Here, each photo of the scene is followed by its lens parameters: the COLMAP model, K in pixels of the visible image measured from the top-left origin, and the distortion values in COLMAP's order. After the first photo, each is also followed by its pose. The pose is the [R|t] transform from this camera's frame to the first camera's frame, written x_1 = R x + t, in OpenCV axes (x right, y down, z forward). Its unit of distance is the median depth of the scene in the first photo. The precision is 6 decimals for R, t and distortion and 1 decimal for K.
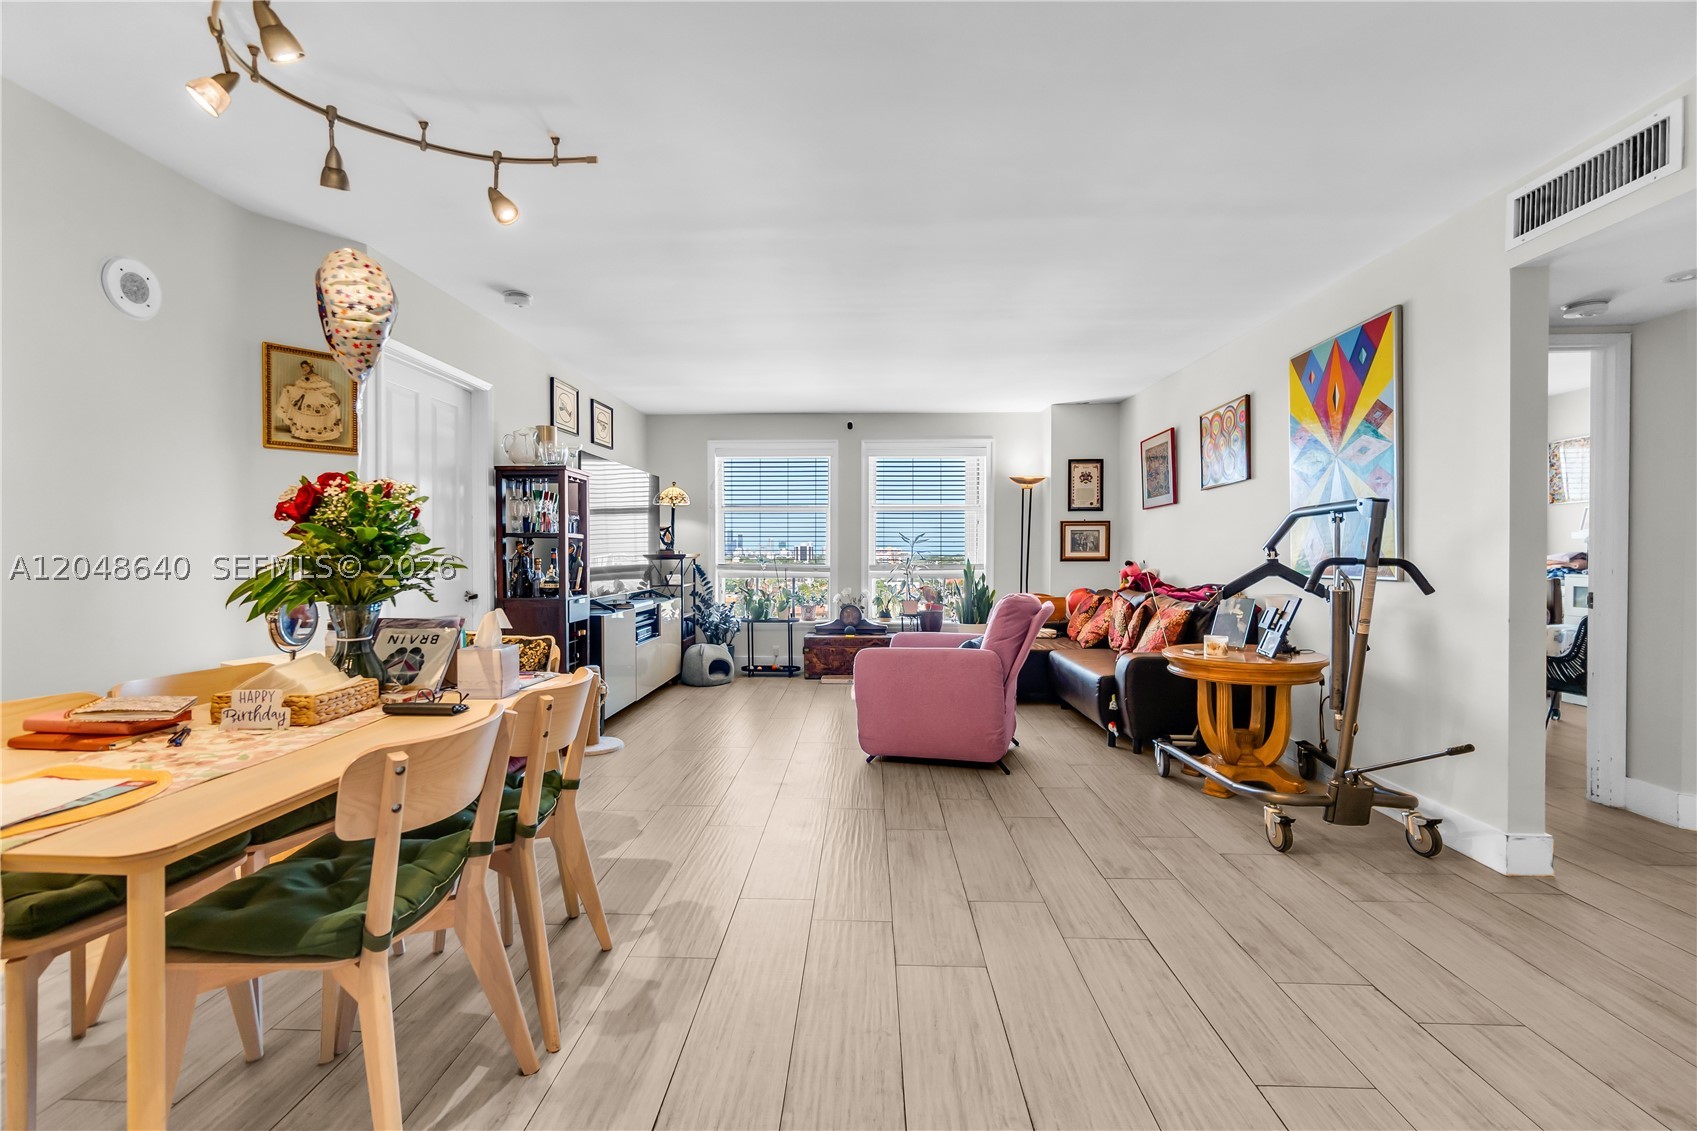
lens RADIAL K [[740.8, 0, 837.5], [0, 740.8, 558.8], [0, 0, 1]] dist [-0.007331, 0.002645]
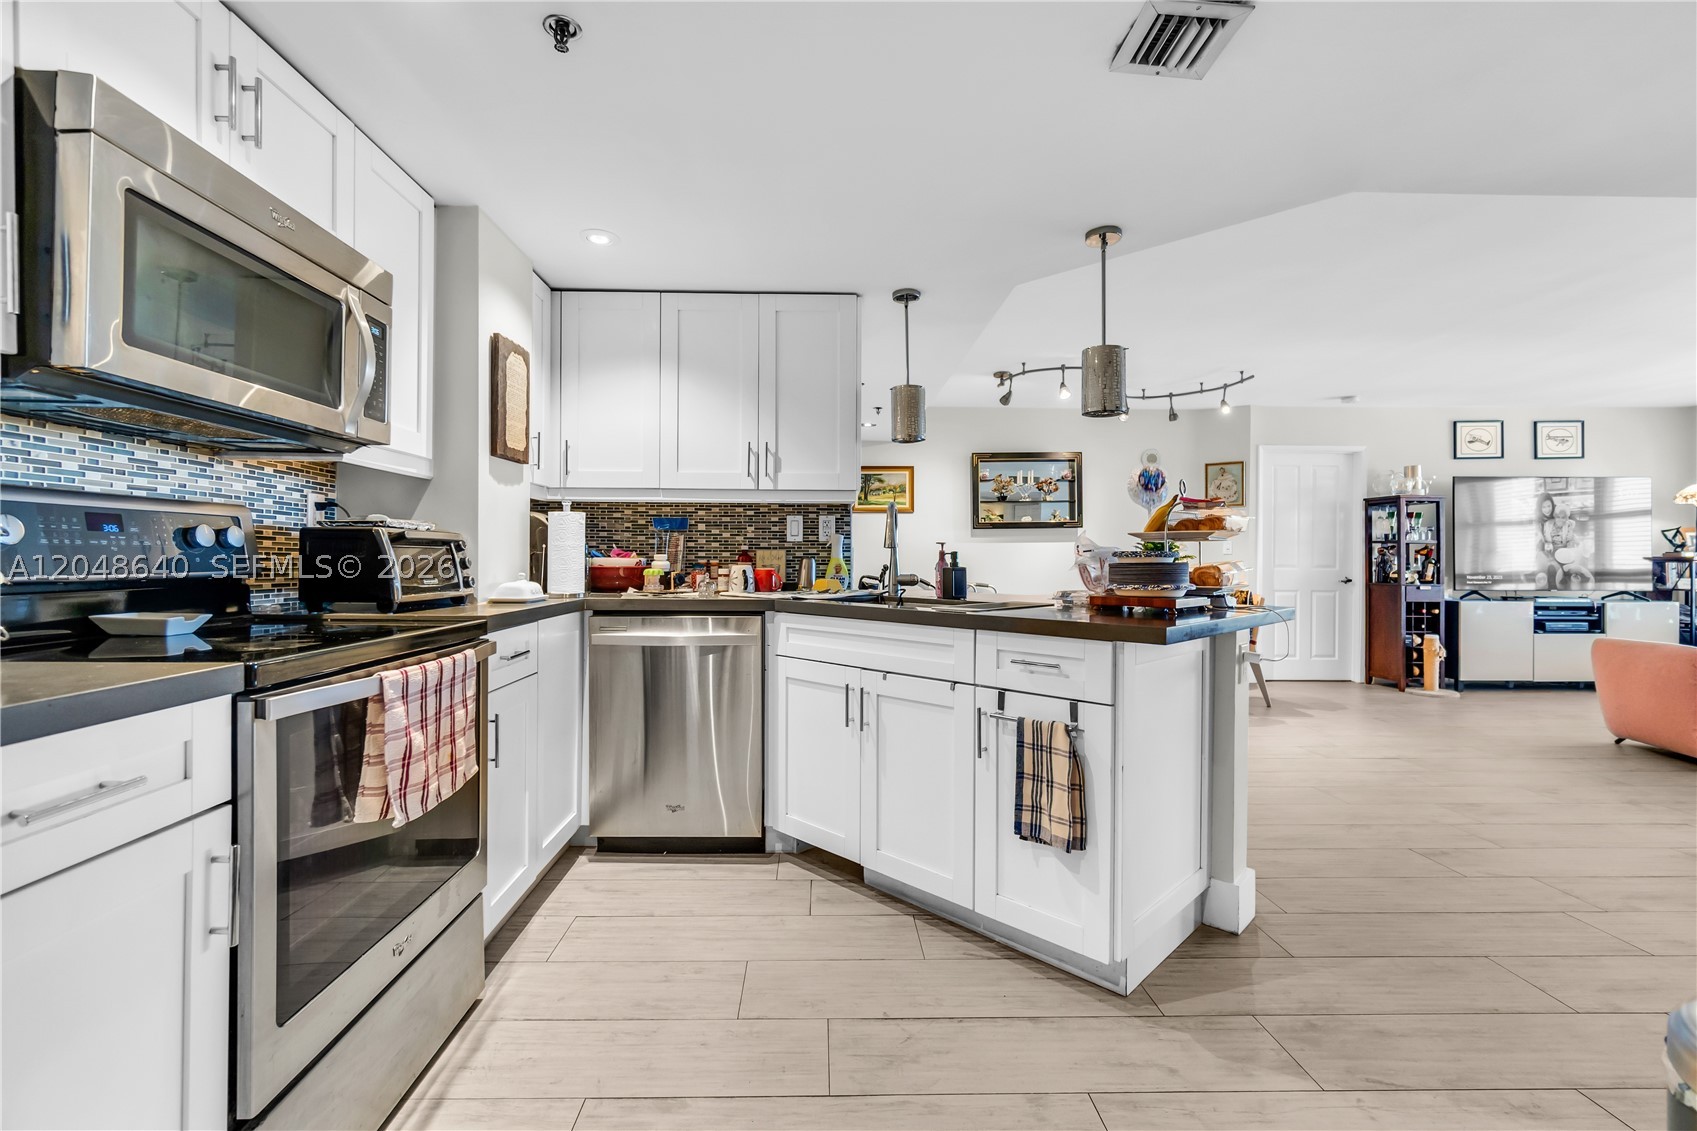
lens RADIAL K [[740.8, 0, 831.9], [0, 740.8, 557.1], [0, 0, 1]] dist [-0.007331, 0.002645]
pose [[0.064066, 0.002277, -0.997943, 1.199293], [-0.013942, 0.999902, 0.001387, 0.015286], [0.997848, 0.013825, 0.064092, -0.268974]]
